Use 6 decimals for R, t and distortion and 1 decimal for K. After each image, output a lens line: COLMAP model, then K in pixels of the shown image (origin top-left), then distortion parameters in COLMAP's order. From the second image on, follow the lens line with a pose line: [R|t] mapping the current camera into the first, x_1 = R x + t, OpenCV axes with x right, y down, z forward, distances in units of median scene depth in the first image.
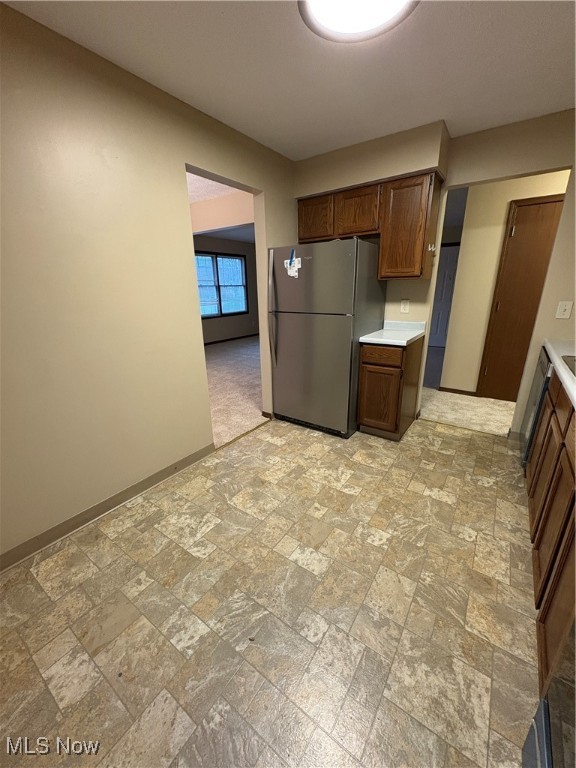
lens RADIAL K [[304.7, 0, 288.1], [0, 304.7, 385.9], [0, 0, 1]] dist [0.001024, -0.000268]
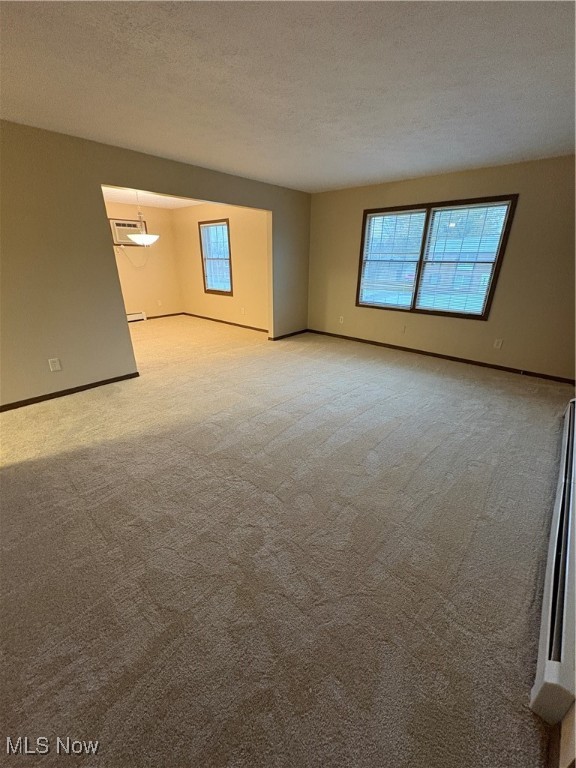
lens RADIAL K [[304.7, 0, 288.1], [0, 304.7, 385.9], [0, 0, 1]] dist [0.001024, -0.000268]
pose [[-0.118759, 0.393686, -0.911541, 0.454460], [-0.317867, 0.854650, 0.410528, -0.280282], [0.940668, 0.338503, 0.023642, 0.815637]]
